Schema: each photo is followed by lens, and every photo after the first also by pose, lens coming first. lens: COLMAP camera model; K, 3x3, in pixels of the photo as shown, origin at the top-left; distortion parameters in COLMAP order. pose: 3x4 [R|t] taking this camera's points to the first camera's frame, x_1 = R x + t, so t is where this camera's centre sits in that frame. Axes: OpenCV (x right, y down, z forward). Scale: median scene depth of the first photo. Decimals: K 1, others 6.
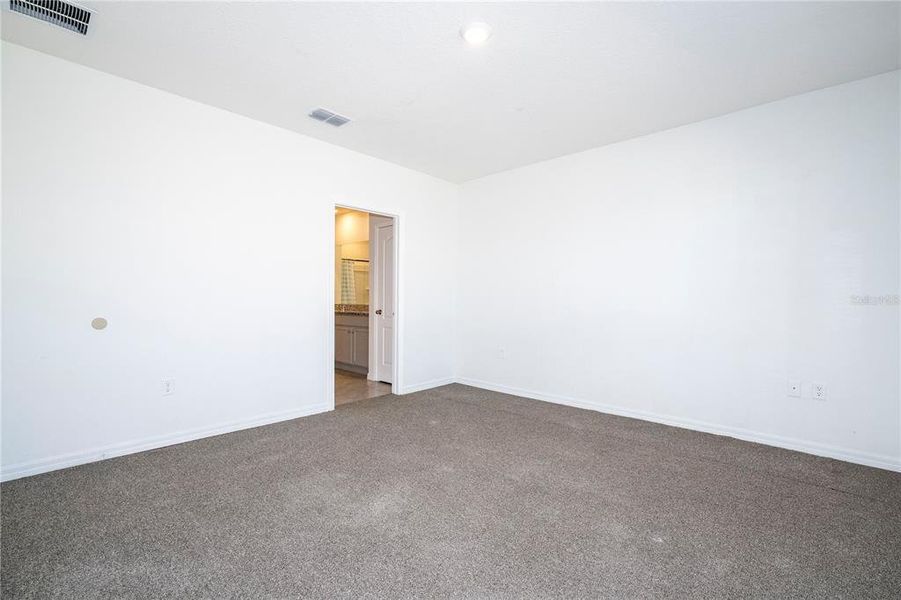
lens RADIAL K [[408.9, 0, 452.8], [0, 408.9, 299.7], [0, 0, 1]] dist [-0.001543, -0.000310]
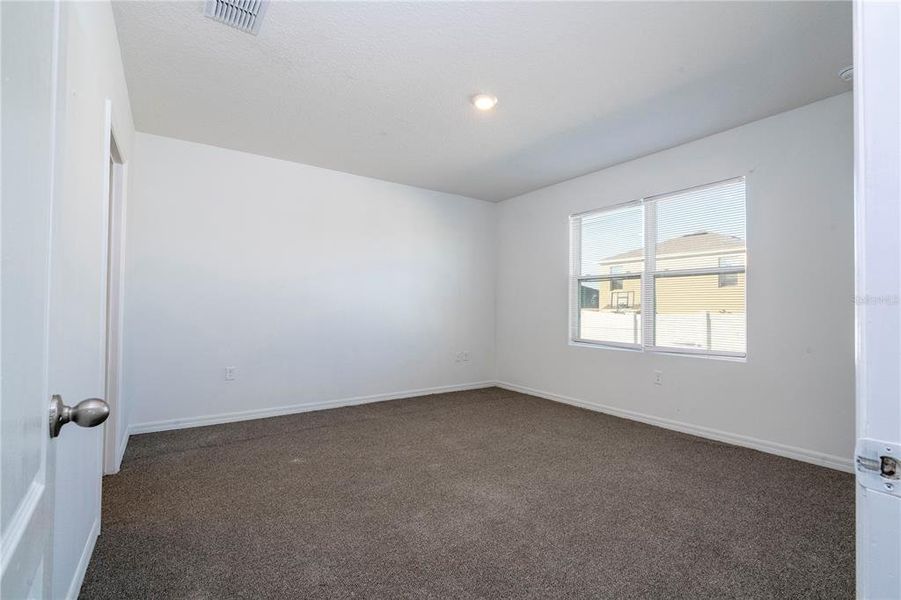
lens RADIAL K [[416.9, 0, 455.0], [0, 416.9, 300.4], [0, 0, 1]] dist [0.000328, 0.000014]
pose [[0.198211, 0.009900, 0.980109, -1.136950], [-0.003472, 0.999950, -0.009398, -0.013995], [-0.980153, -0.001540, 0.198235, 0.761083]]
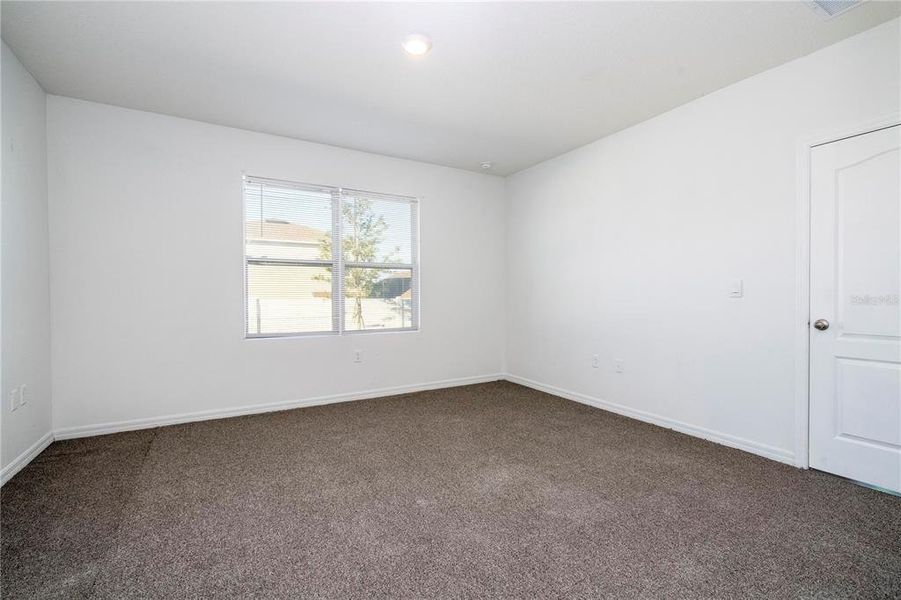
lens RADIAL K [[416.9, 0, 455.0], [0, 416.9, 300.4], [0, 0, 1]] dist [0.000328, 0.000014]
pose [[-0.963830, -0.007912, 0.266401, -0.309686], [-0.002584, 0.999790, 0.020344, -0.009797], [-0.266506, 0.018920, -0.963647, 1.862001]]
